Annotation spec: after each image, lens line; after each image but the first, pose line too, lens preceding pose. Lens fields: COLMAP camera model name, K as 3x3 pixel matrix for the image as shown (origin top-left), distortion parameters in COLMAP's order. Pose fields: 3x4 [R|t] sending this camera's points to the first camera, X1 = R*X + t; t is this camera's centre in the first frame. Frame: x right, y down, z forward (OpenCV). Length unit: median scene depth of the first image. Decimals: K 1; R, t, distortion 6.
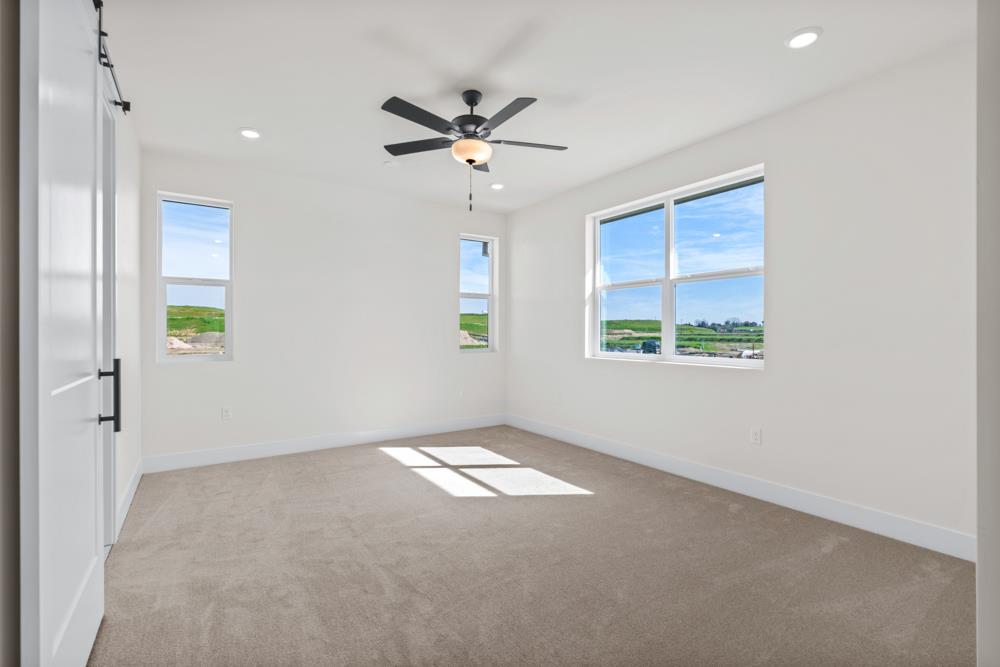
lens RADIAL K [[451.5, 0, 498.5], [0, 451.5, 331.5], [0, 0, 1]] dist [0.002716, 0.001709]
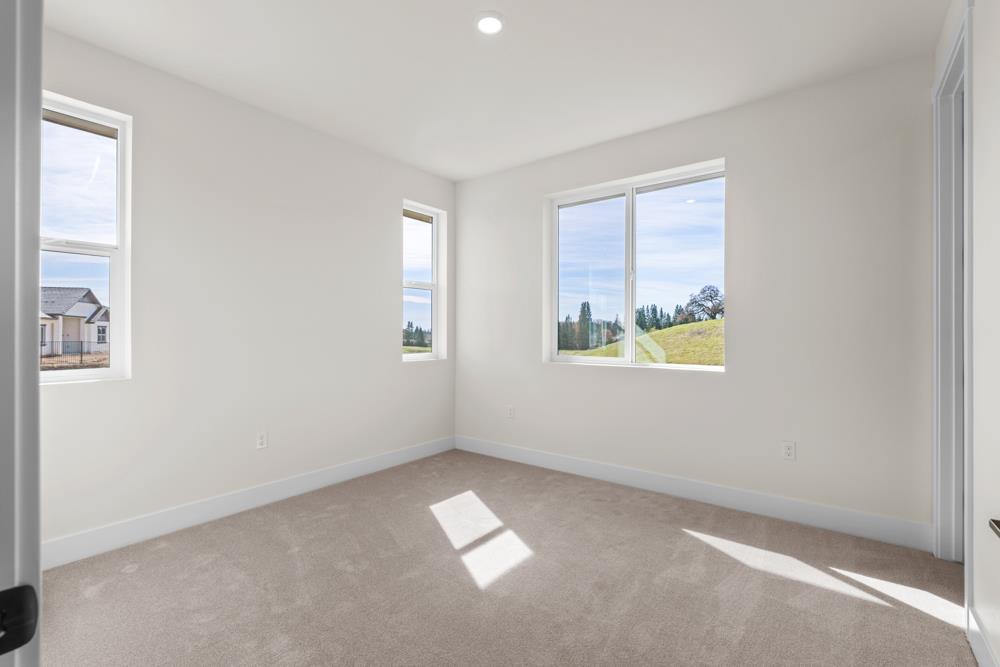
lens RADIAL K [[451.5, 0, 501.5], [0, 451.5, 335.6], [0, 0, 1]] dist [0.002716, 0.001709]
pose [[0.945670, 0.002112, 0.325122, -0.165932], [-0.004137, 0.999976, 0.005537, 0.002212], [-0.325102, -0.006582, 0.945656, 0.228276]]
